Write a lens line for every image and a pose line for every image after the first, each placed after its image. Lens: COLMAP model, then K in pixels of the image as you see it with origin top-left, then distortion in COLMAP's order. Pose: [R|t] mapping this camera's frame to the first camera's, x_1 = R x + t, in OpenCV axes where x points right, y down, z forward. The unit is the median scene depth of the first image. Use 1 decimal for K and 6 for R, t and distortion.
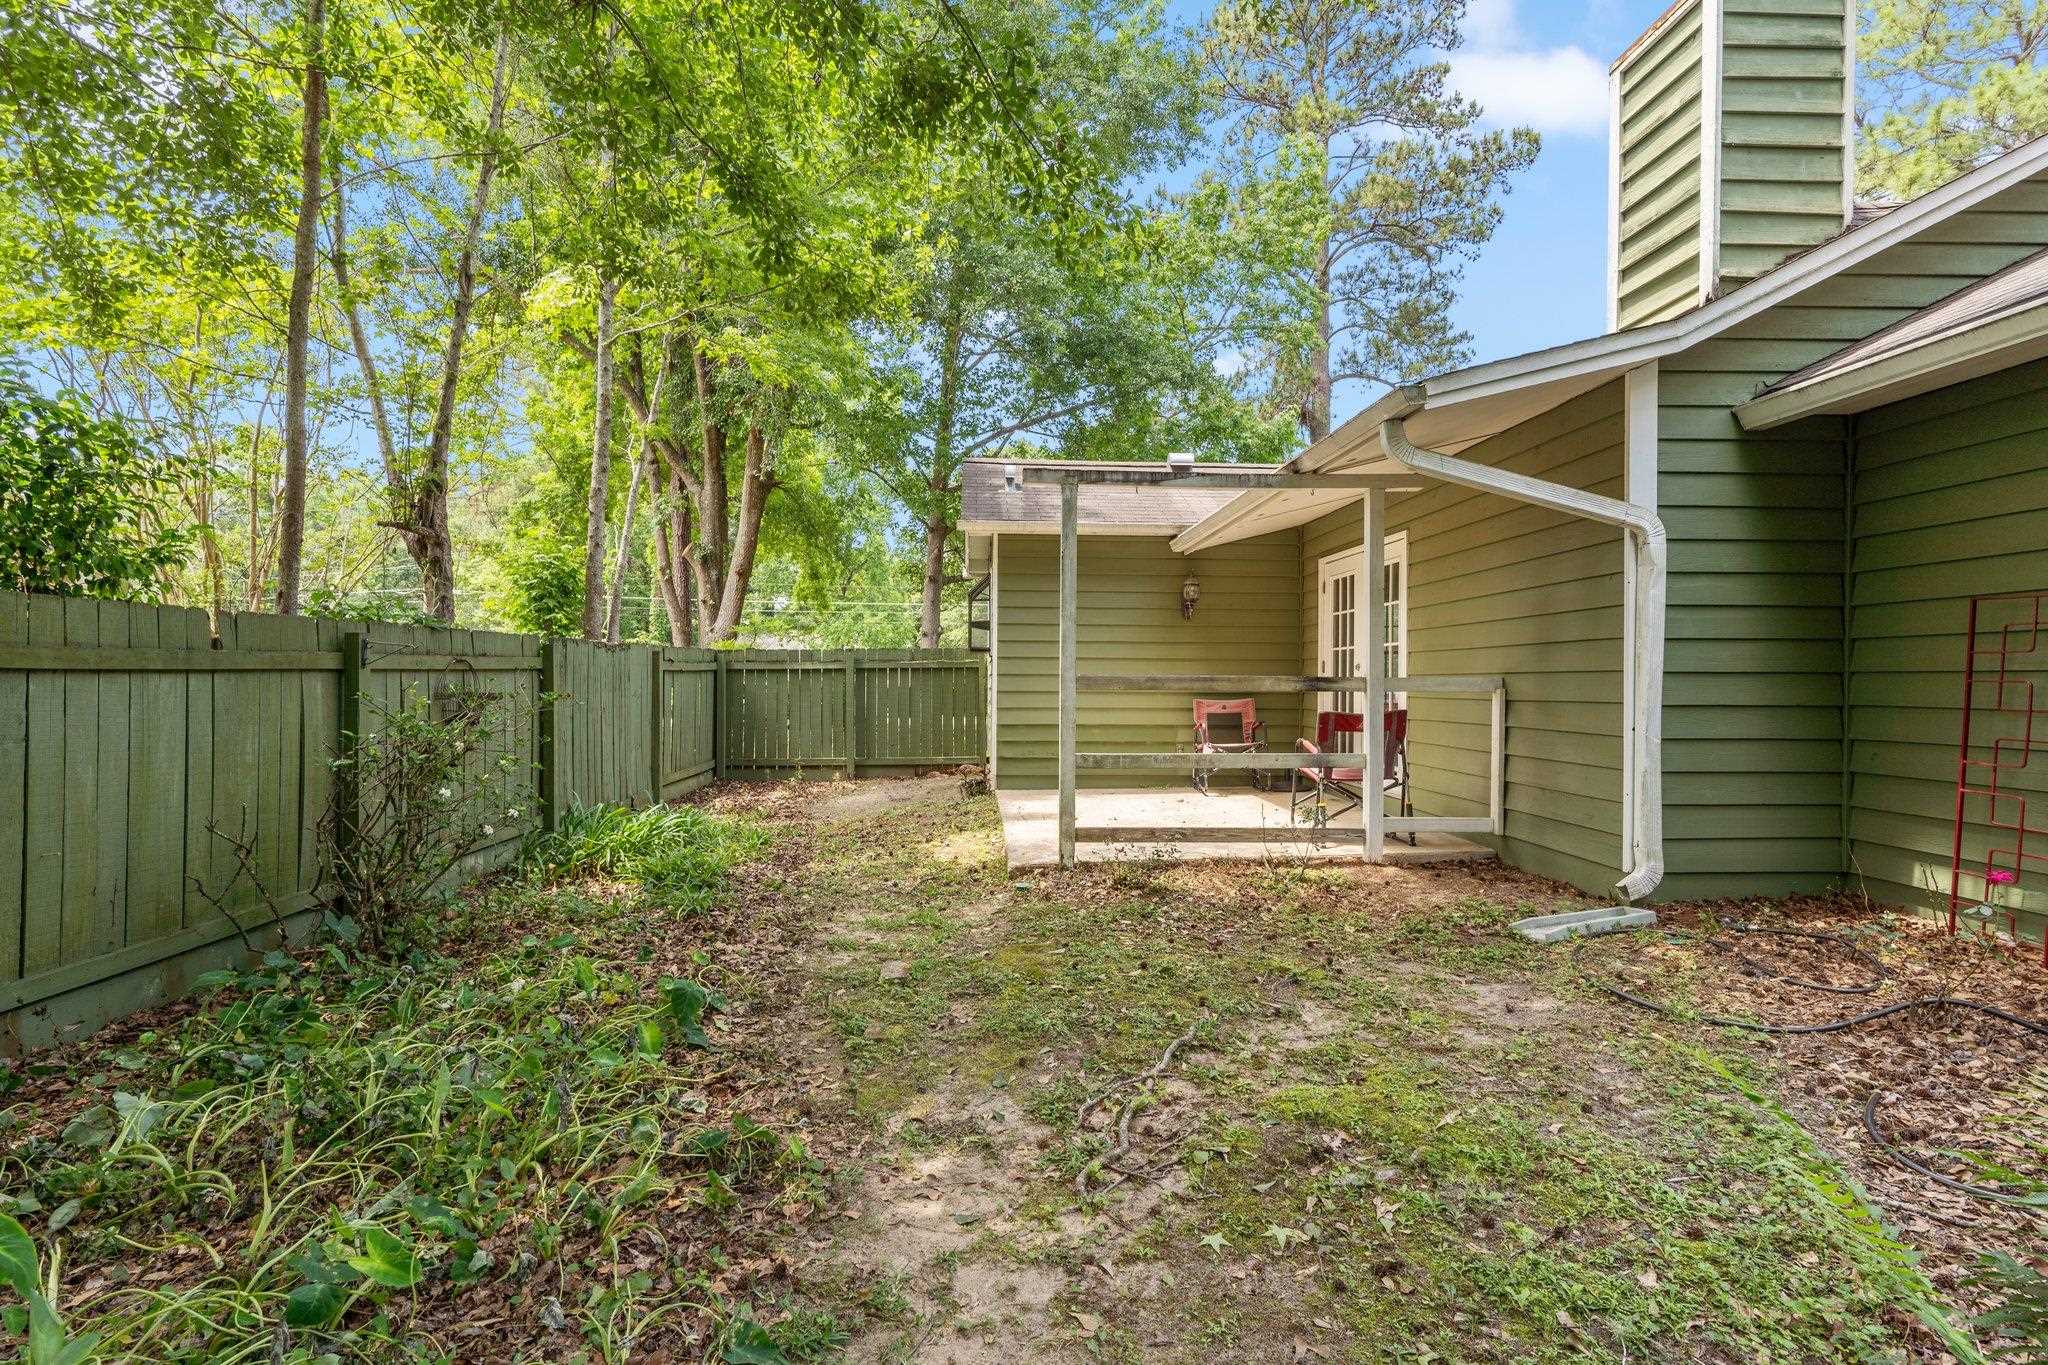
lens RADIAL K [[980.2, 0, 1010.0], [0, 980.2, 685.9], [0, 0, 1]] dist [0.002018, -0.001011]
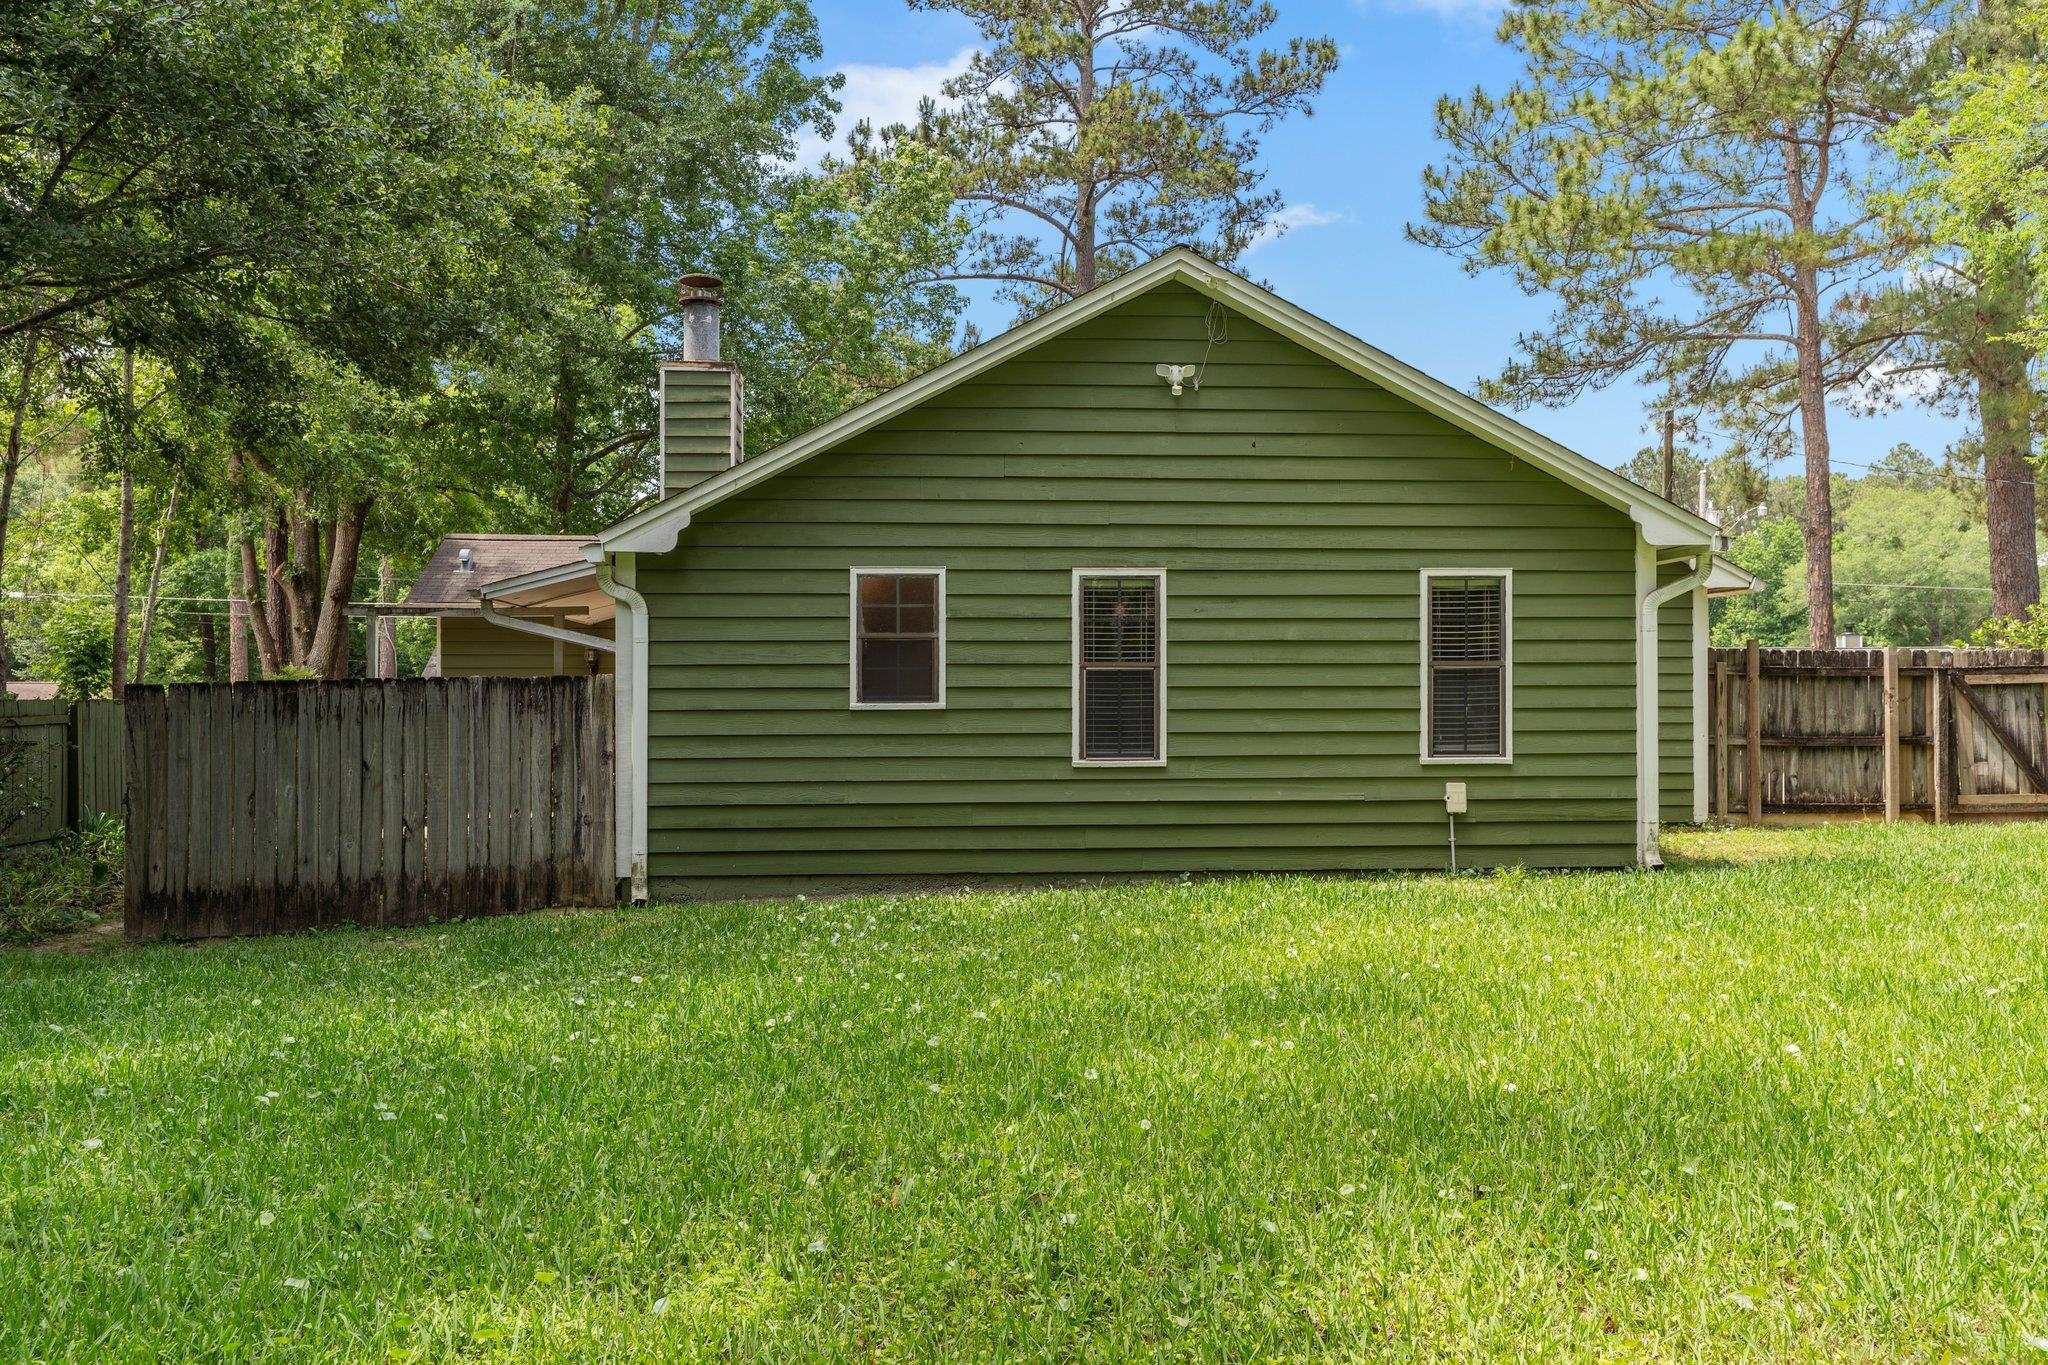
lens RADIAL K [[1642.6, 0, 1002.2], [0, 1642.6, 698.2], [0, 0, 1]] dist [-0.004528, 0.007216]
pose [[0.999707, -0.008307, 0.022736, 0.870278], [0.008433, 0.999950, -0.005425, -0.029927], [-0.022690, 0.005615, 0.999727, -1.495317]]
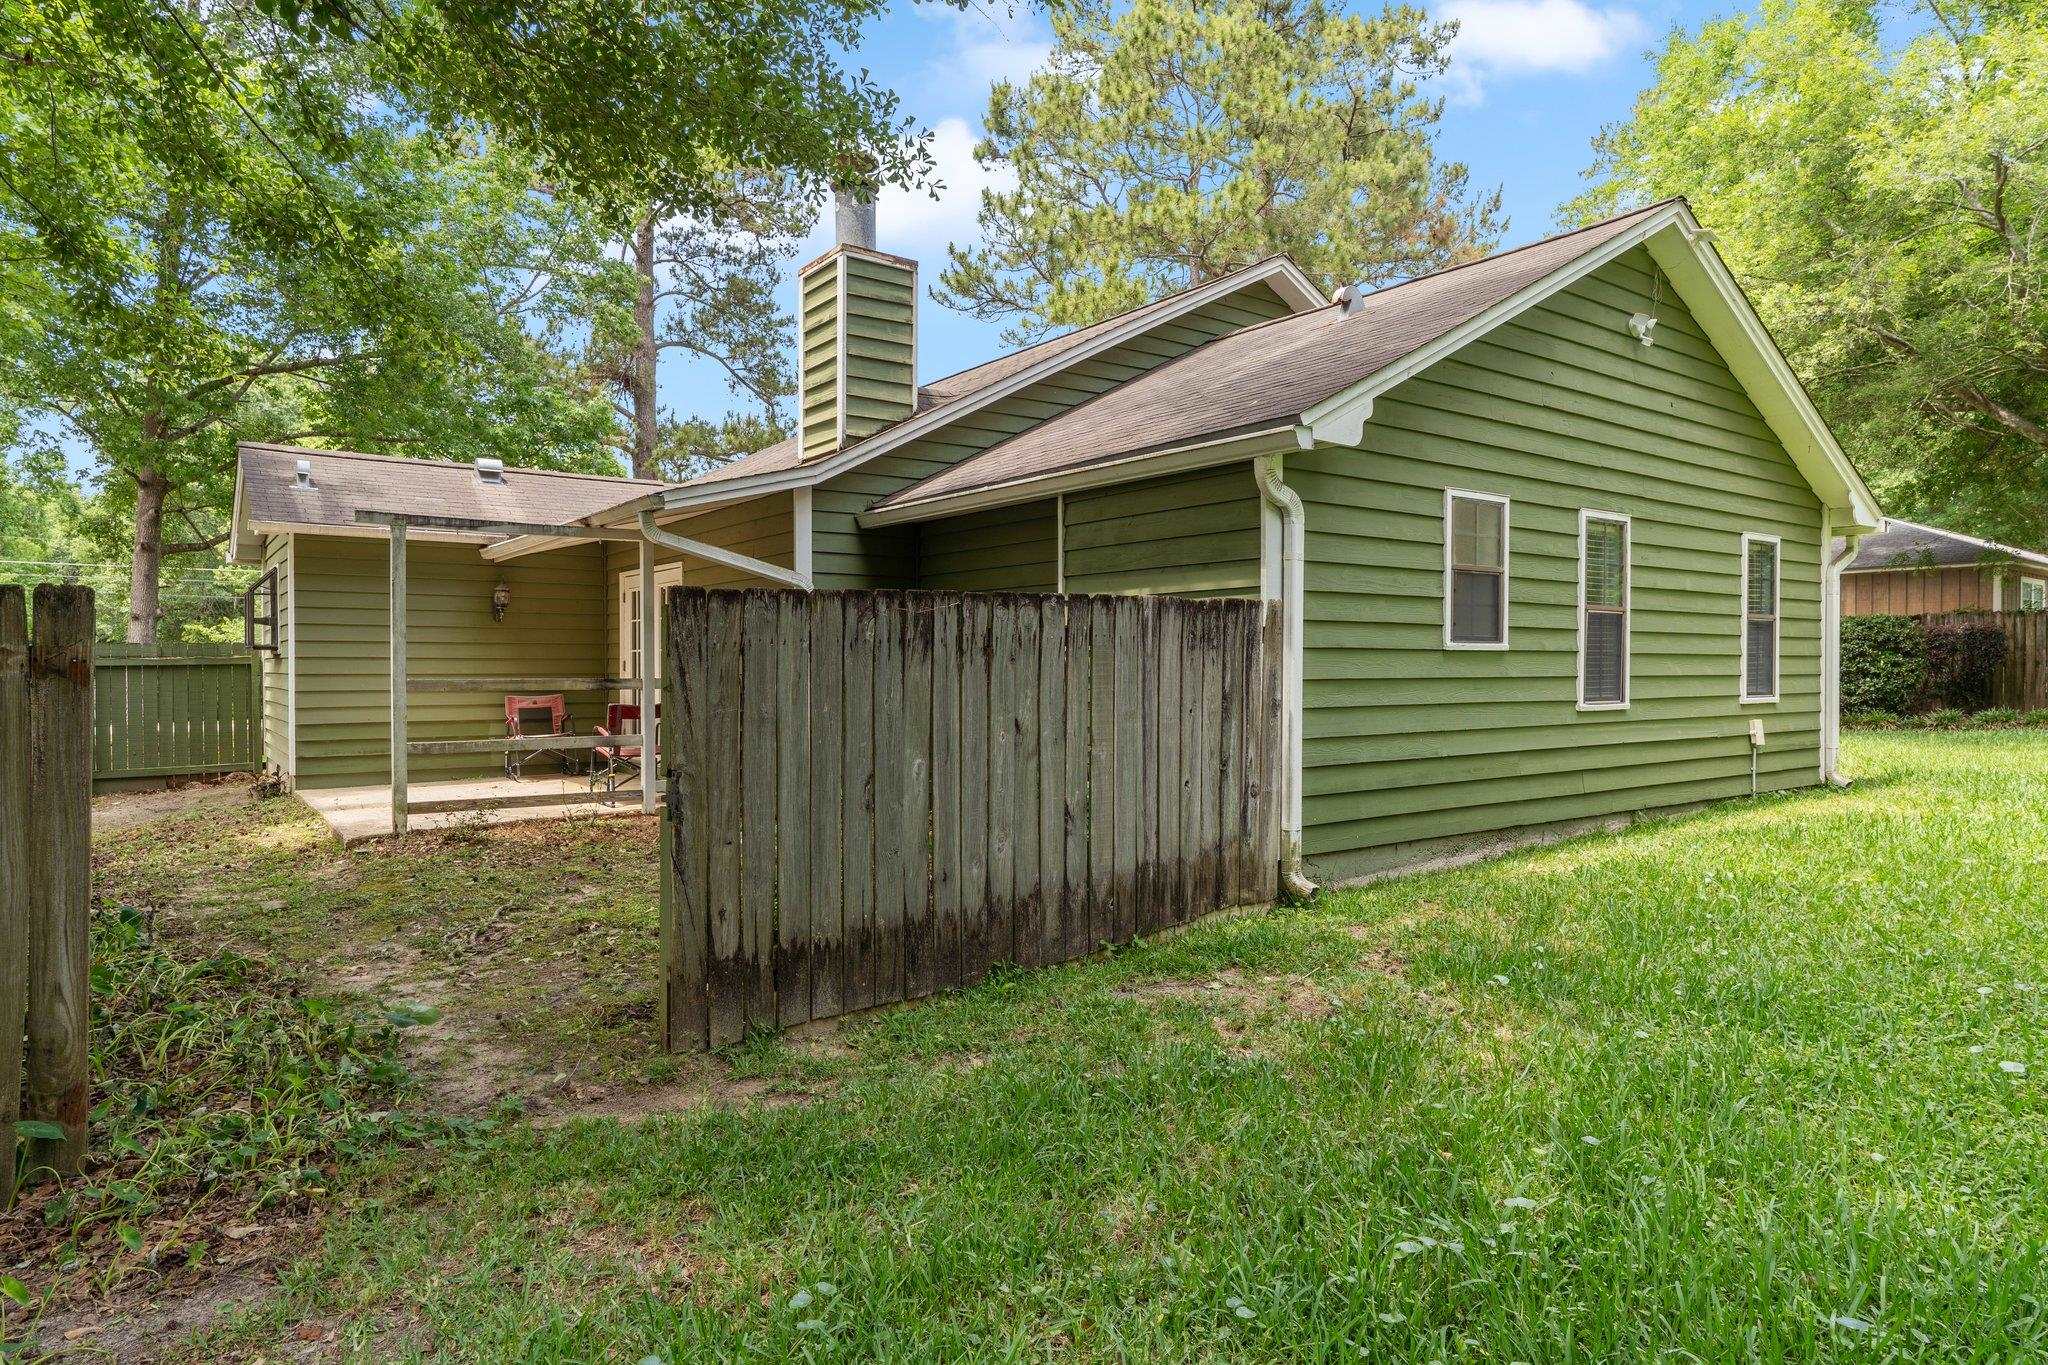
lens RADIAL K [[1206.3, 0, 1018.9], [0, 1206.3, 685.7], [0, 0, 1]] dist [-0.004975, 0.001673]
pose [[0.829904, -0.013513, 0.557743, -0.111396], [0.007515, 0.999887, 0.013042, -0.014120], [-0.557856, -0.006632, 0.829911, -0.556603]]
